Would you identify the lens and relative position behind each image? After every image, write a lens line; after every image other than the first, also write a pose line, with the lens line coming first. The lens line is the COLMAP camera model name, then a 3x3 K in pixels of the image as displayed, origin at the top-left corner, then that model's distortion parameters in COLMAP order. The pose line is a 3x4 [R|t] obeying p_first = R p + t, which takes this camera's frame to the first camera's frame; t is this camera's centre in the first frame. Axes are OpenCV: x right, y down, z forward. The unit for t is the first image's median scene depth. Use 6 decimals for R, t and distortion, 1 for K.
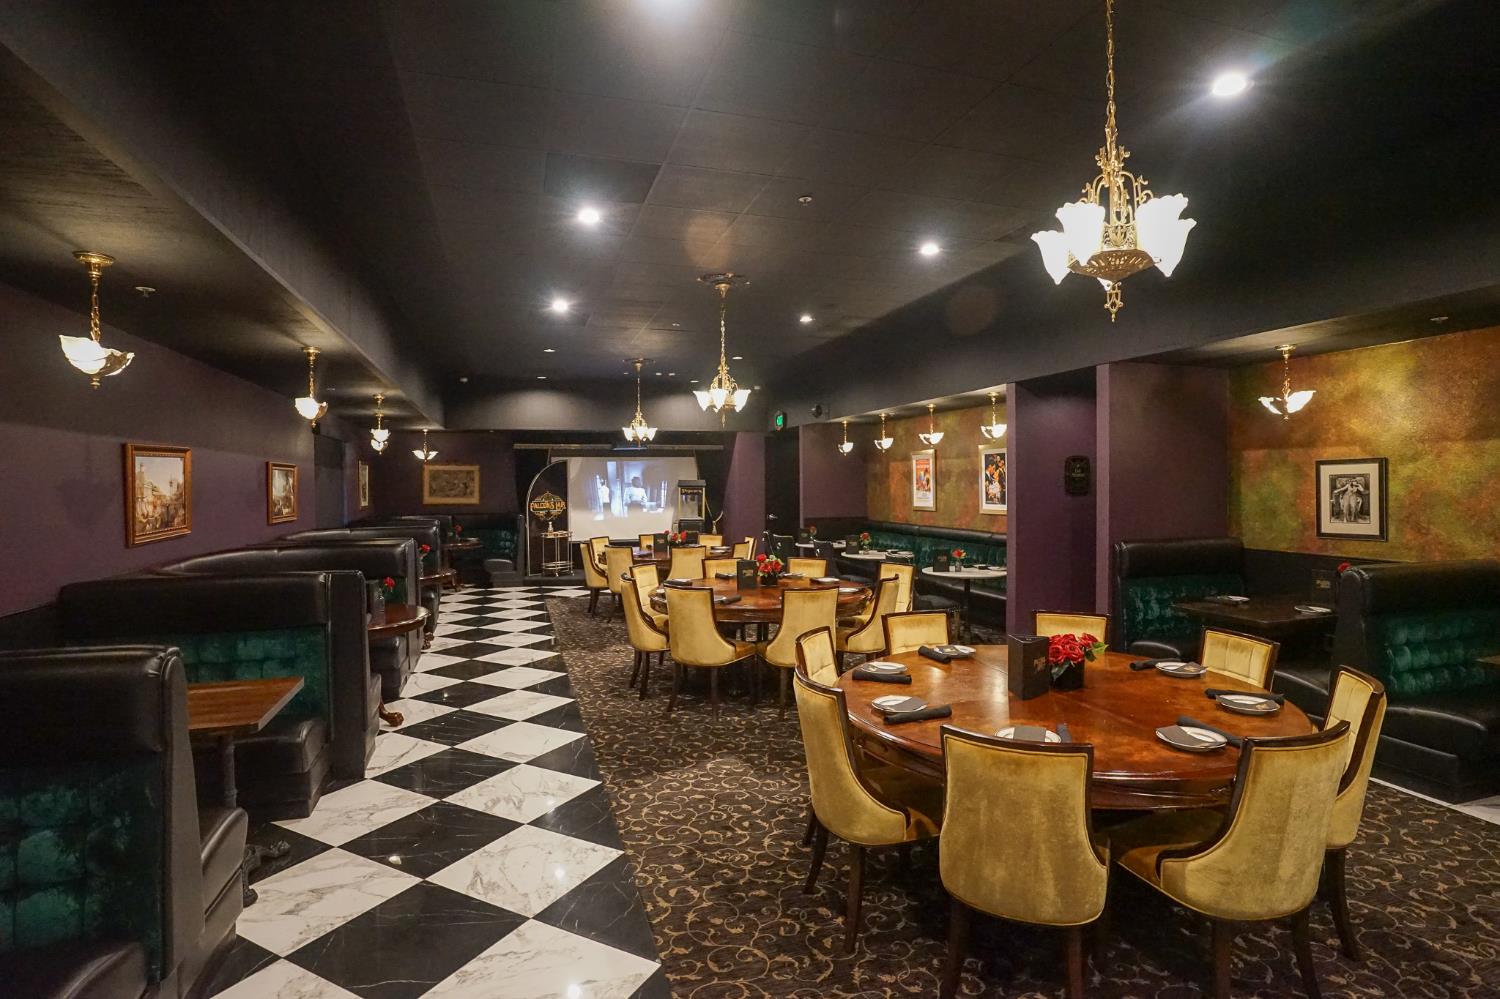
lens RADIAL K [[762.1, 0, 708.9], [0, 762.1, 484.7], [0, 0, 1]] dist [0.001410, -0.000217]
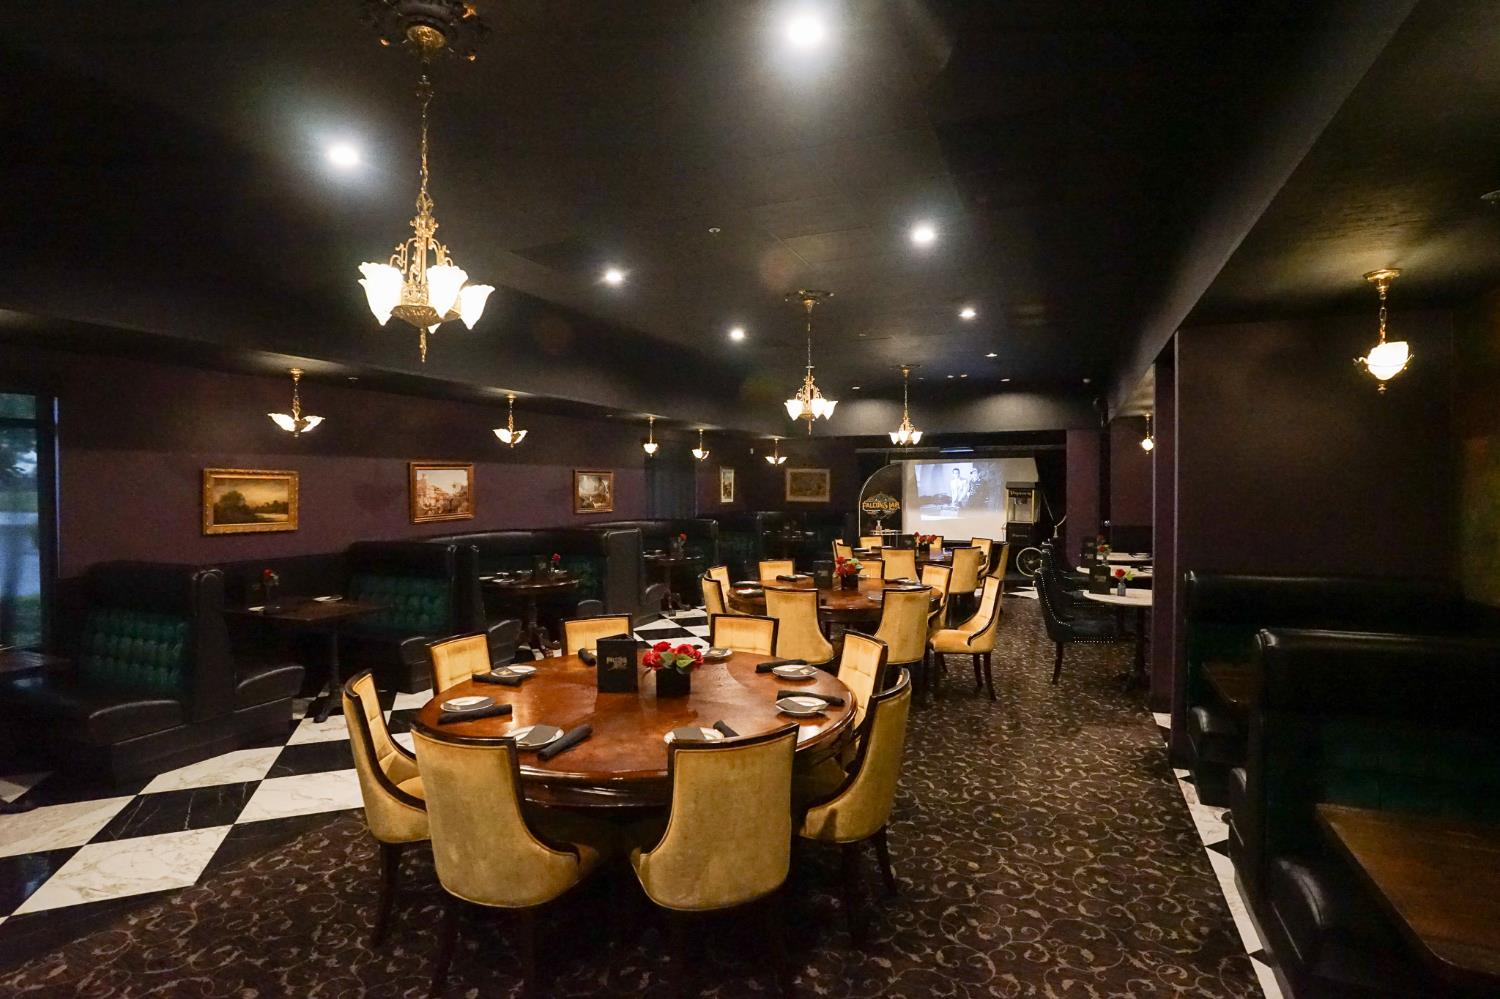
lens RADIAL K [[732.7, 0, 750.0], [0, 732.7, 499.5], [0, 0, 1]] dist [-0.080754, 0.032385]
pose [[0.781087, 0.018261, -0.624155, 0.361481], [-0.003911, 0.999696, 0.024355, -0.006216], [0.624410, -0.016582, 0.780921, 0.096687]]
